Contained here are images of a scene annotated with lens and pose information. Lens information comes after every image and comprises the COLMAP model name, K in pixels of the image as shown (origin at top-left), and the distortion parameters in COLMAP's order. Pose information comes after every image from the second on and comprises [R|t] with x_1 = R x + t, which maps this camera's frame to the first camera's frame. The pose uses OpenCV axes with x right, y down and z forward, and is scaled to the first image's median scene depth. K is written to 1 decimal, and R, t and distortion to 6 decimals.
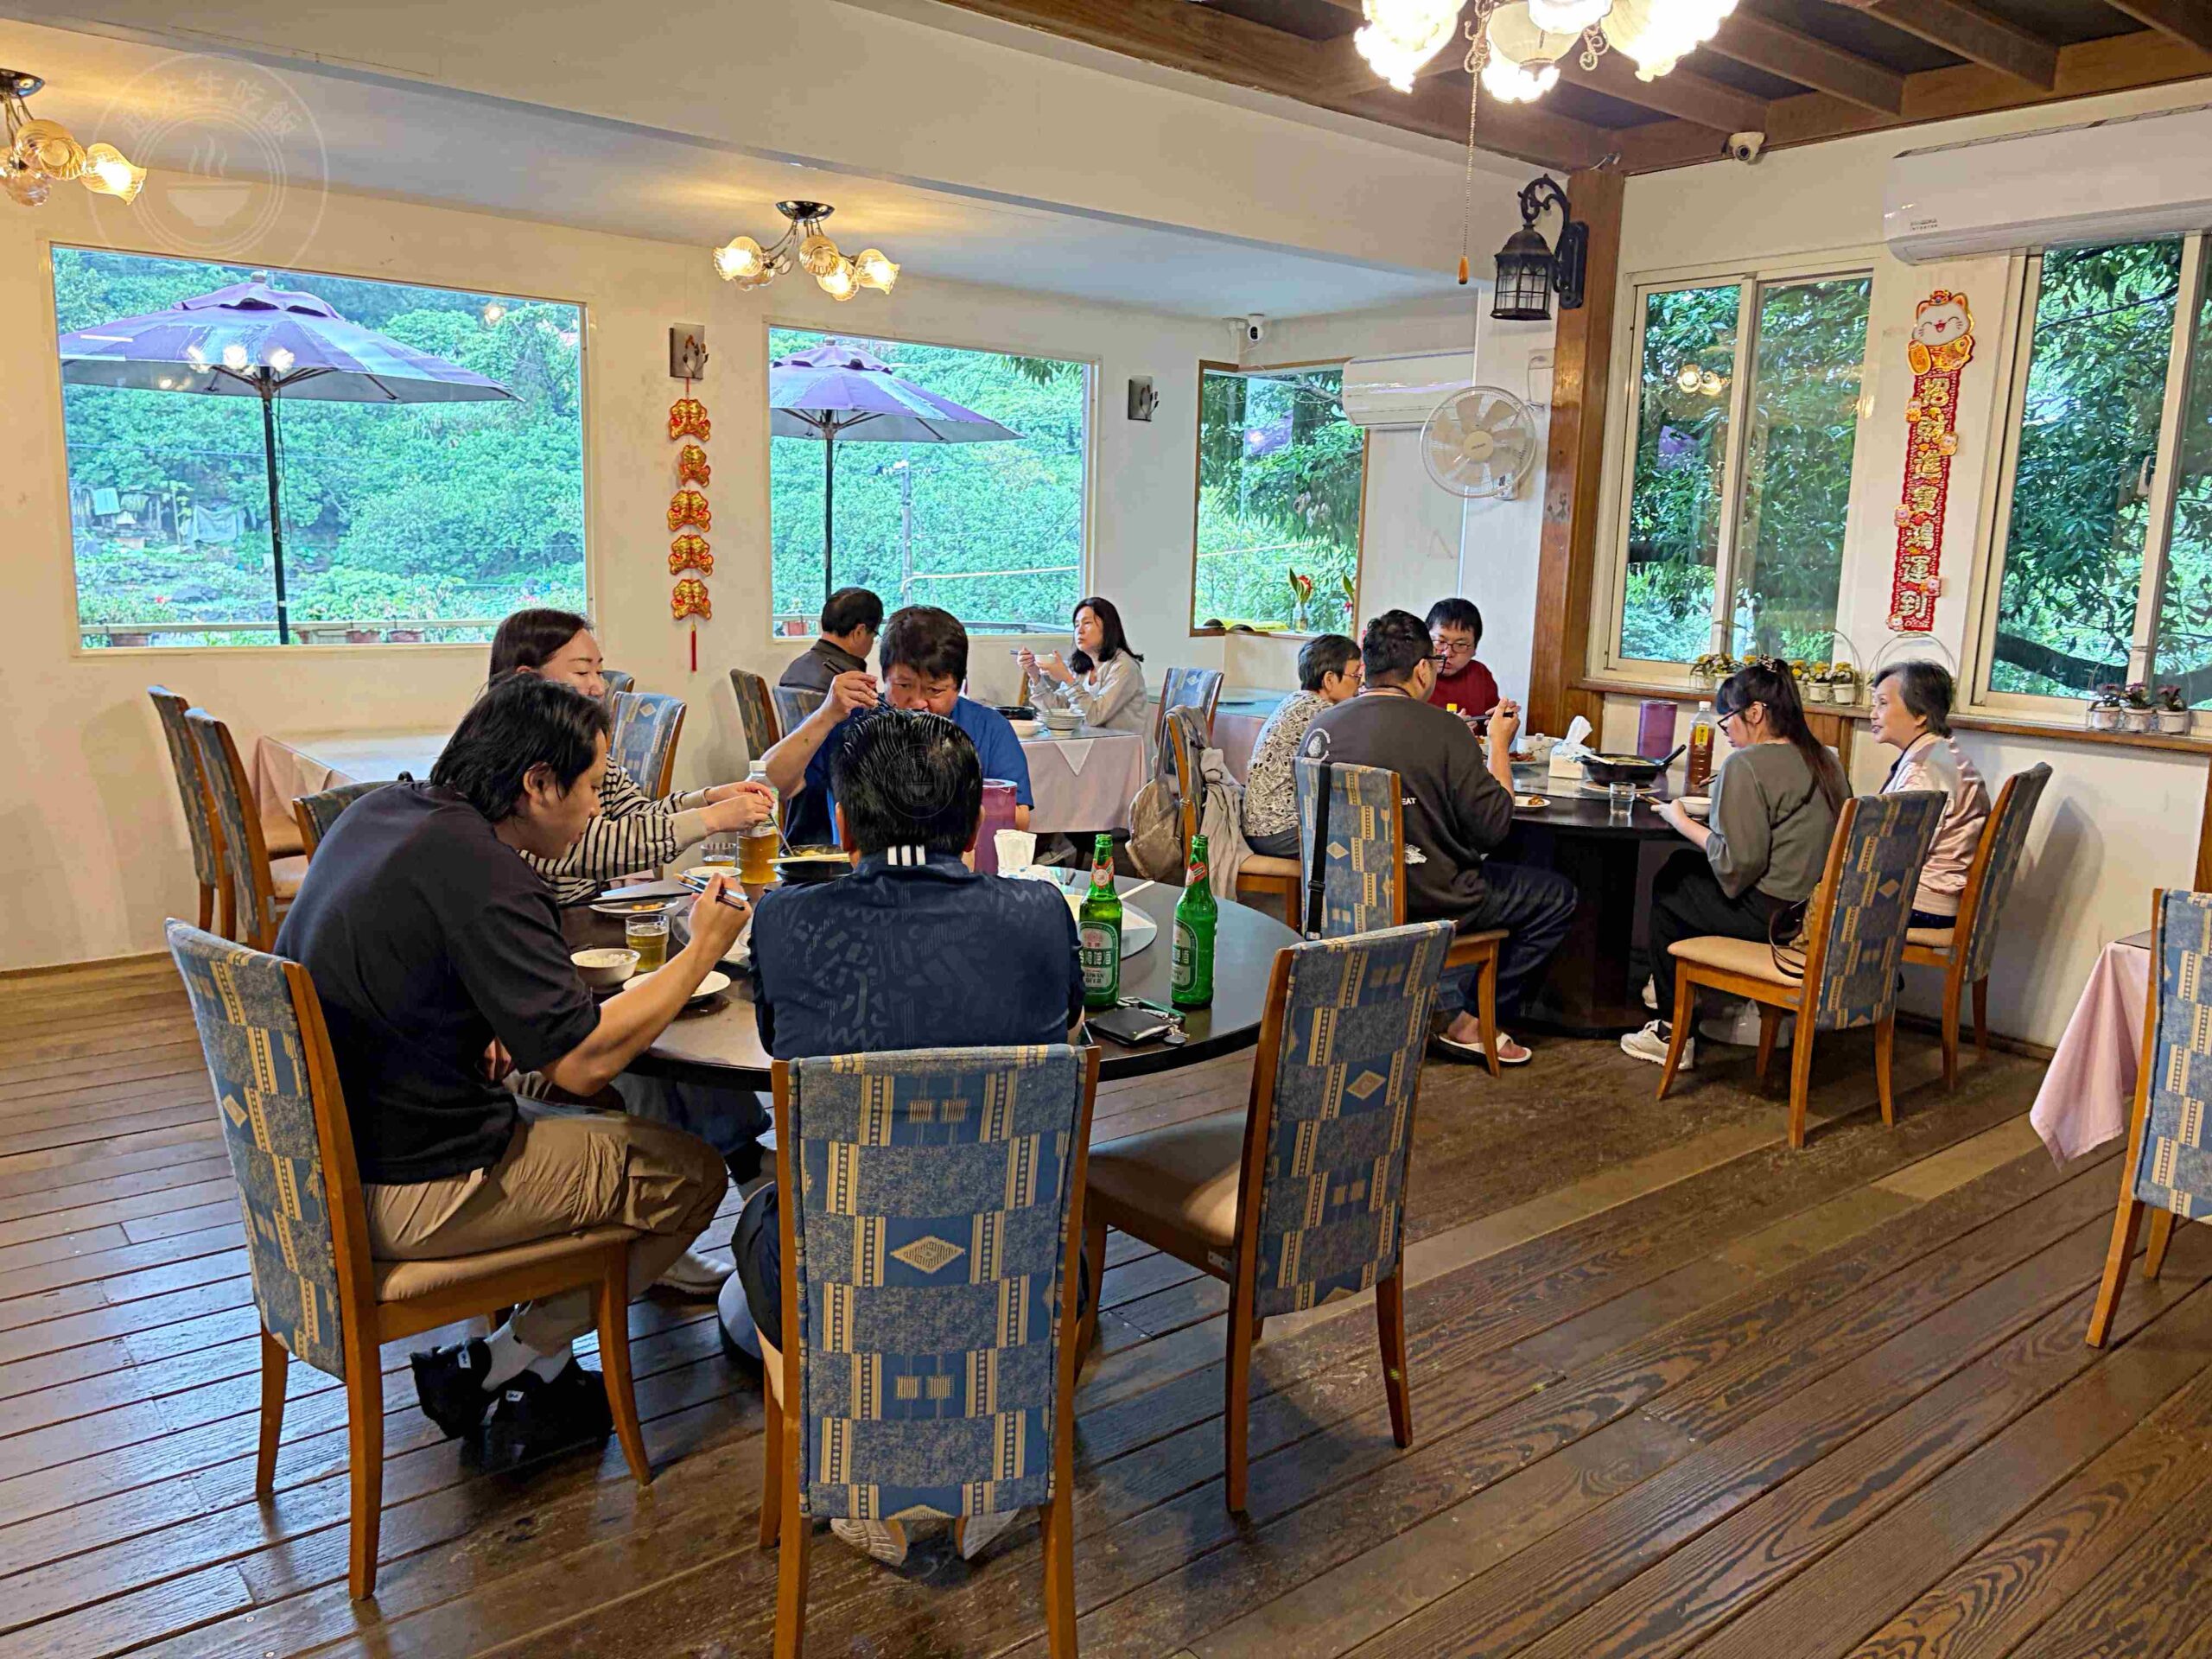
lens RADIAL K [[1648.3, 0, 1118.4], [0, 1648.3, 817.1], [0, 0, 1]] dist [0.035533, -0.030036]
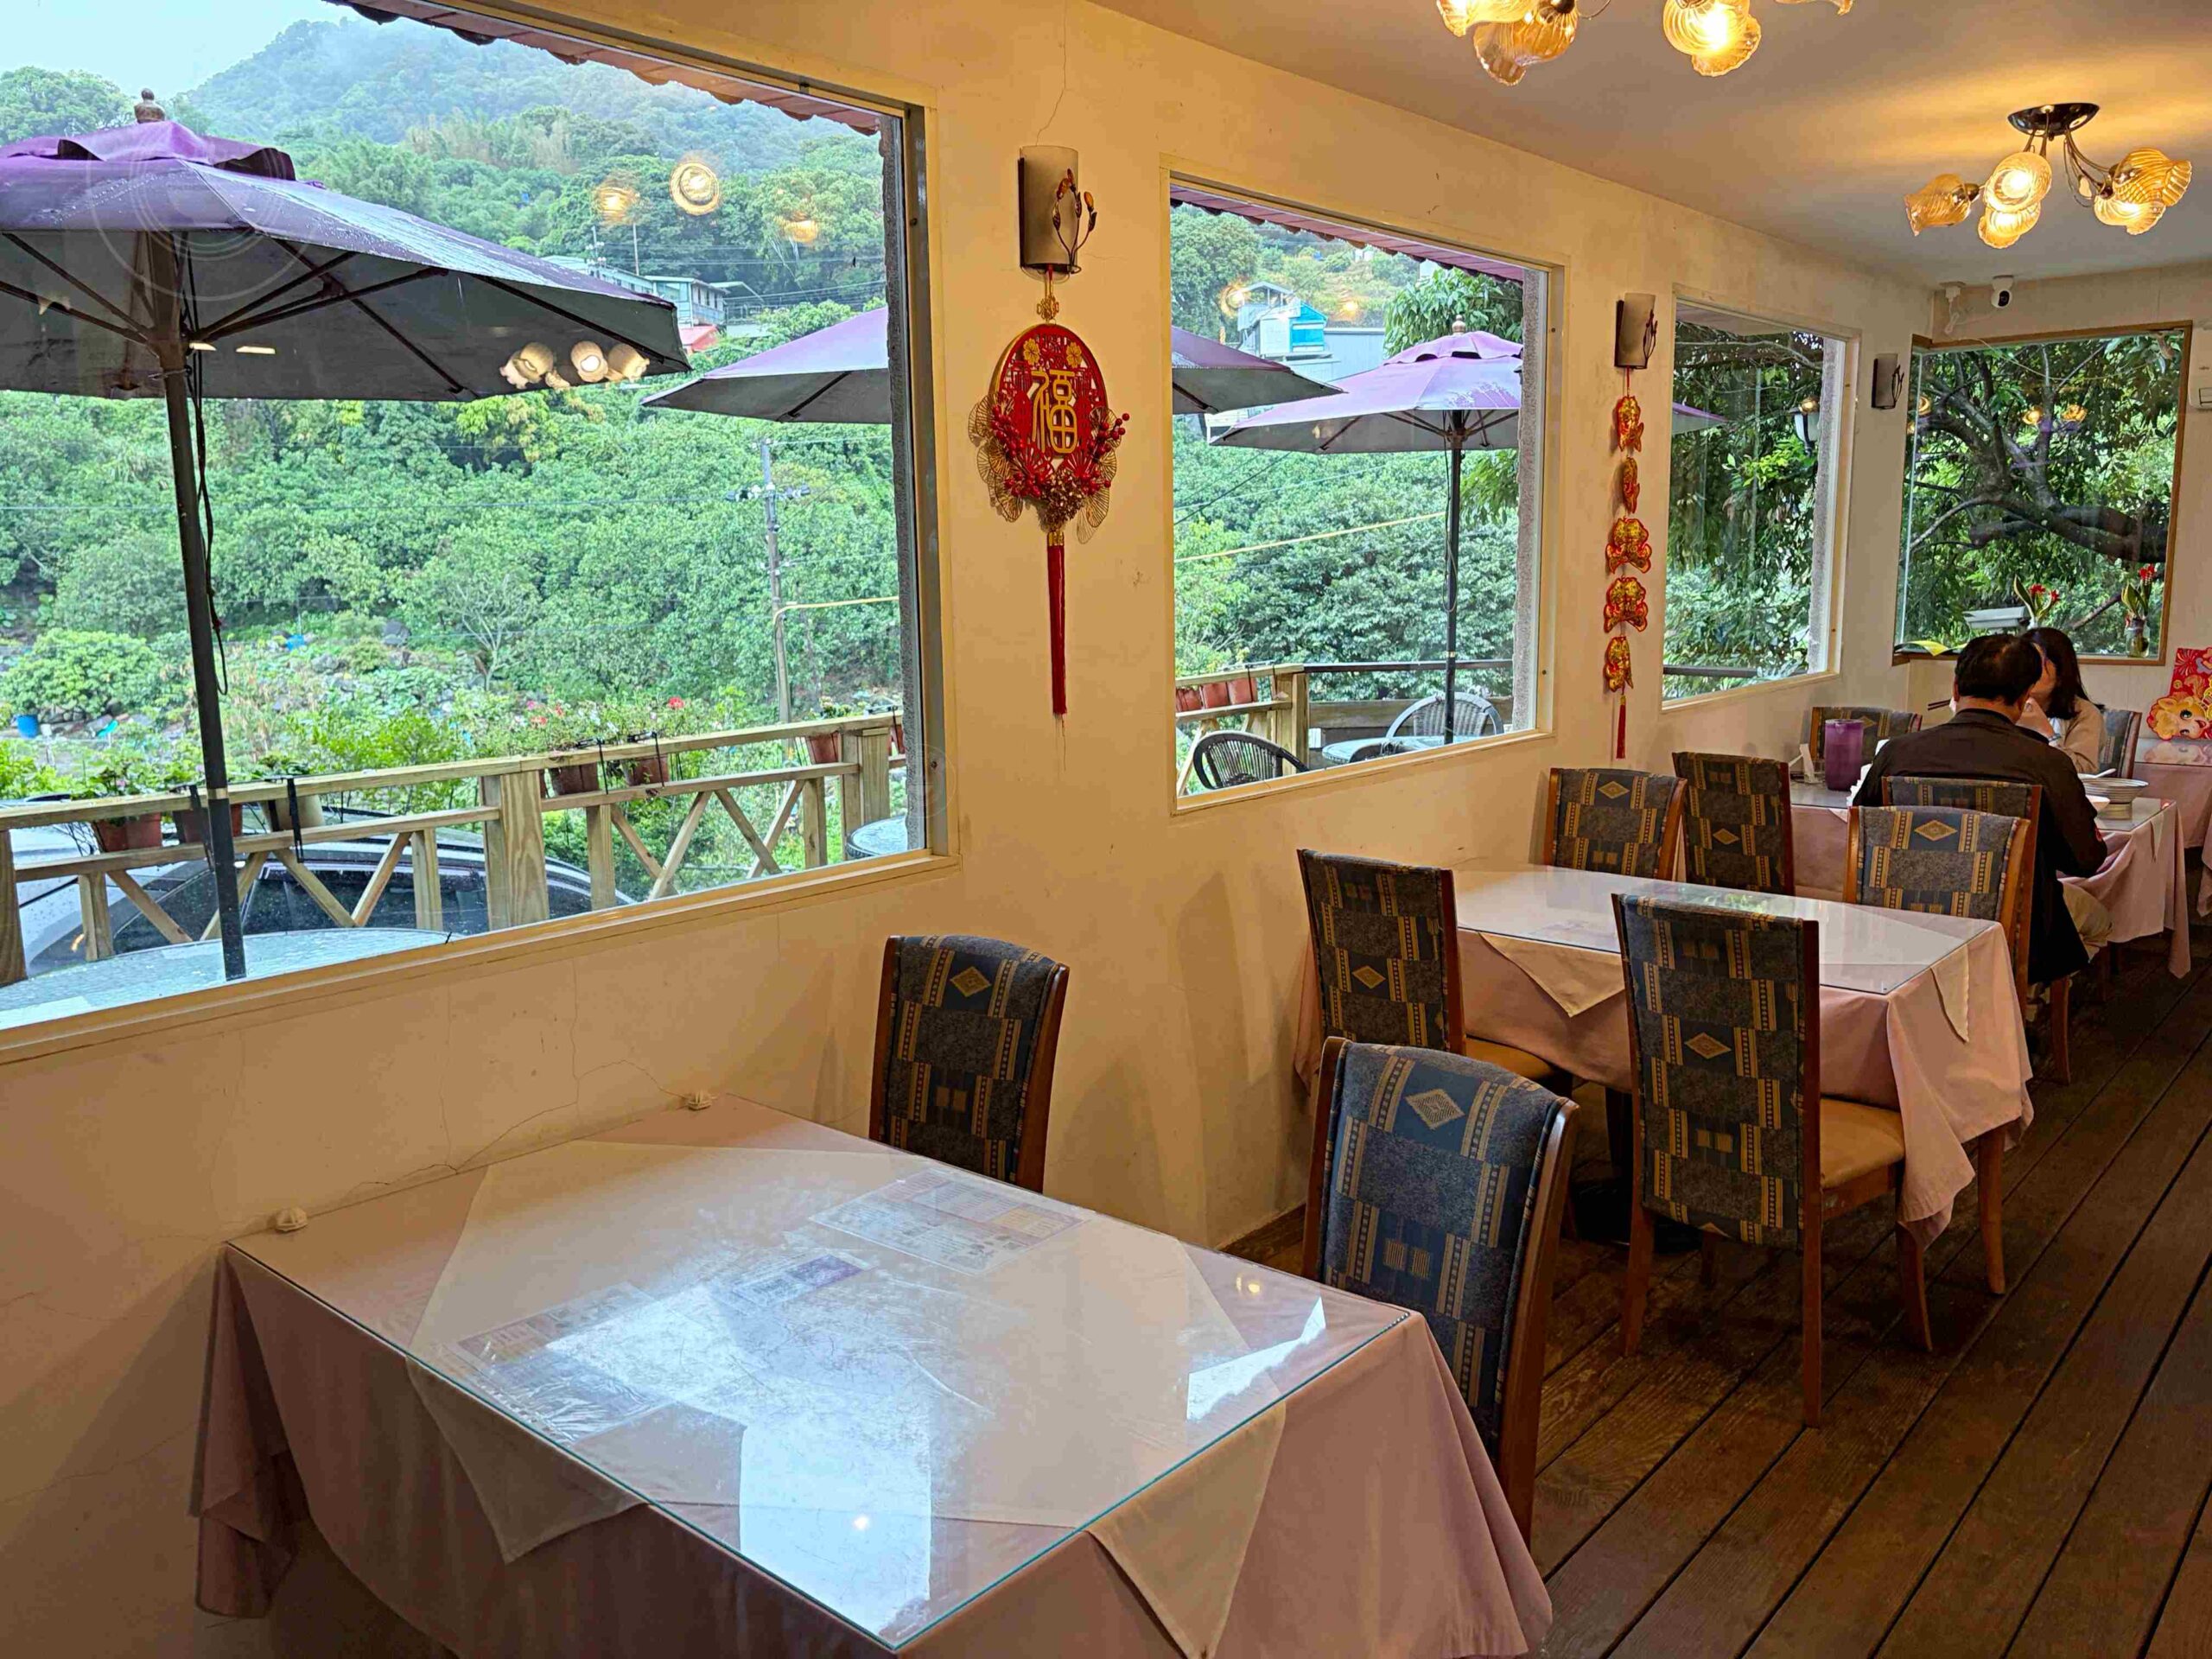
lens RADIAL K [[1648.3, 0, 1126.5], [0, 1648.3, 830.7], [0, 0, 1]] dist [0.035533, -0.030036]
pose [[0.984847, -0.073994, 0.156850, -0.532259], [0.073717, 0.997250, 0.007593, -0.070185], [-0.156980, 0.004085, 0.987593, 0.263493]]
